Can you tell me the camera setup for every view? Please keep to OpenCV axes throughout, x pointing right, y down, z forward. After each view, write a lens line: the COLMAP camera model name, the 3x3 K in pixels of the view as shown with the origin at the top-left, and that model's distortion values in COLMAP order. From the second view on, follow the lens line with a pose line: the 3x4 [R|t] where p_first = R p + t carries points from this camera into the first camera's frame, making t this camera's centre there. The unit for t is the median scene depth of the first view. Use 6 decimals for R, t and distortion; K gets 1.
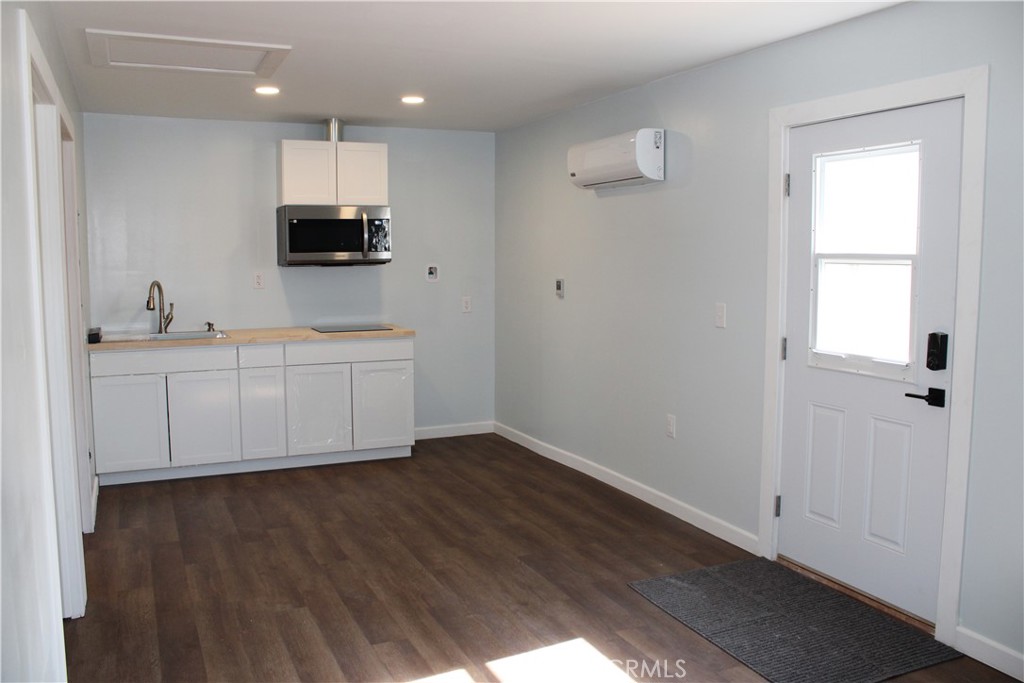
lens RADIAL K [[849.2, 0, 512.0], [0, 849.2, 341.5], [0, 0, 1]] dist [-0.165040, 0.152015]
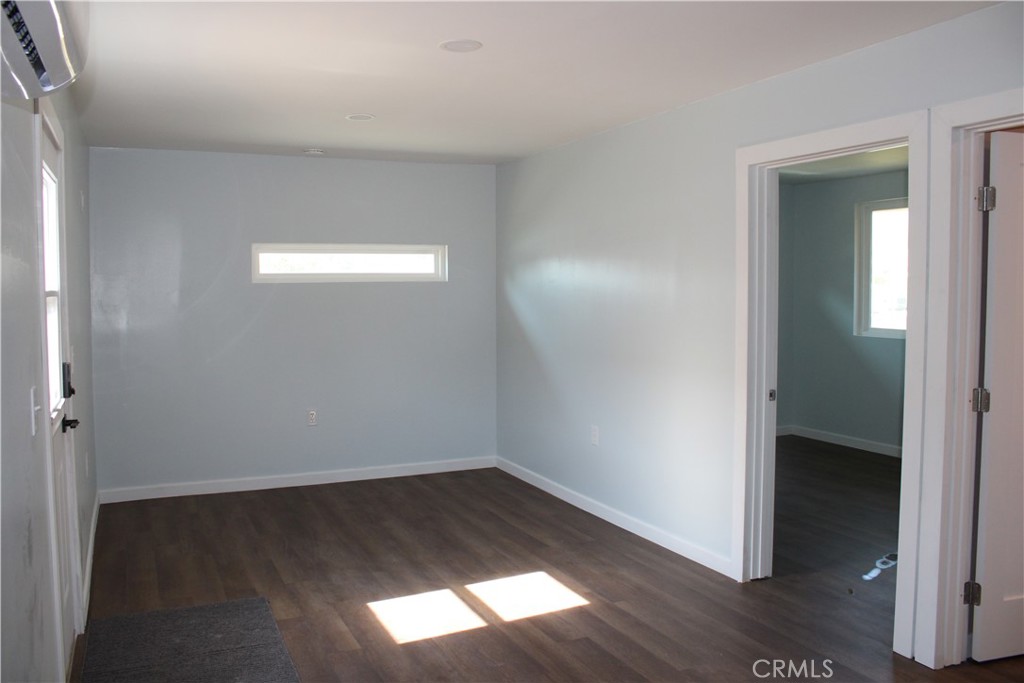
lens RADIAL K [[849.2, 0, 512.0], [0, 849.2, 341.5], [0, 0, 1]] dist [-0.165040, 0.152015]
pose [[-0.999978, 0.006579, -0.001069, -0.060877], [0.006306, 0.985766, 0.168006, -0.186343], [0.002159, 0.167996, -0.985785, 1.776300]]
